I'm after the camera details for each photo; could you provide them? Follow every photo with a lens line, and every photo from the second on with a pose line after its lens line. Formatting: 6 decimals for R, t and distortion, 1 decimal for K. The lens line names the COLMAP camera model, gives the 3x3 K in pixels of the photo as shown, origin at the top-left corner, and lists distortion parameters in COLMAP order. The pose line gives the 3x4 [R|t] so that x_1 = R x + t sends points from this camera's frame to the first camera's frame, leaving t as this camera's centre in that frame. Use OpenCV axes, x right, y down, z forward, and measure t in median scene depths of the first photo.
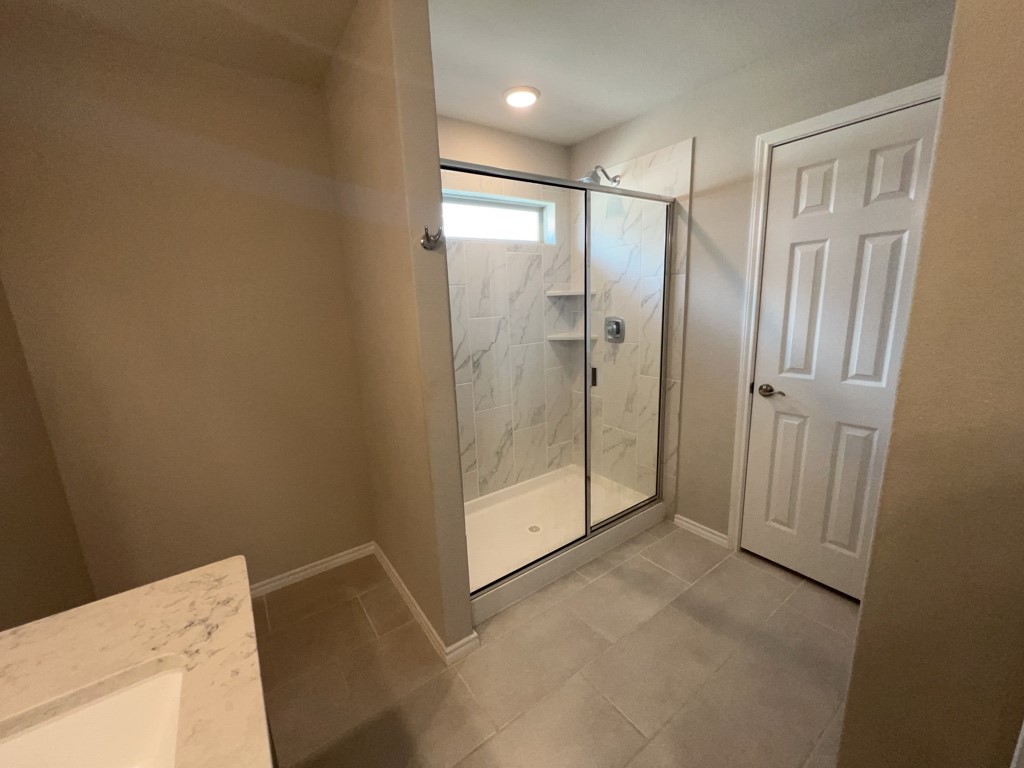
lens RADIAL K [[407.8, 0, 512.6], [0, 407.8, 384.9], [0, 0, 1]] dist [-0.001327, 0.000689]
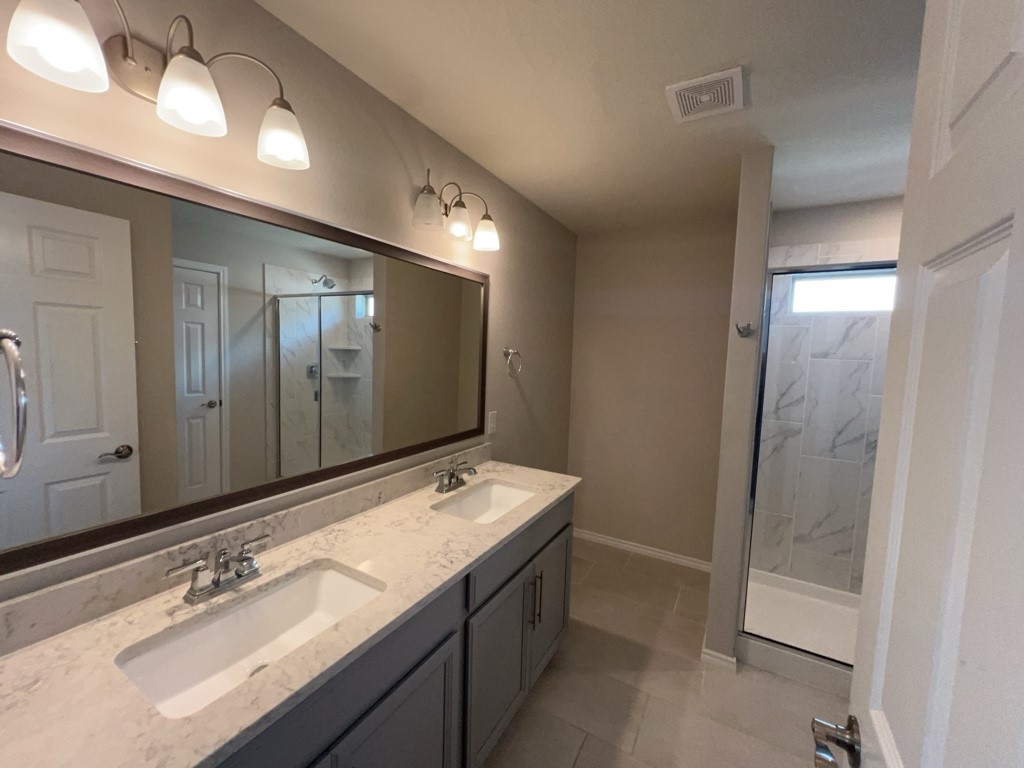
lens RADIAL K [[407.8, 0, 512.6], [0, 407.8, 384.9], [0, 0, 1]] dist [-0.001327, 0.000689]
pose [[0.412183, 0.130310, -0.901734, 0.555304], [-0.240753, 0.970118, 0.030144, -0.021623], [0.878717, 0.204670, 0.431239, -0.186106]]
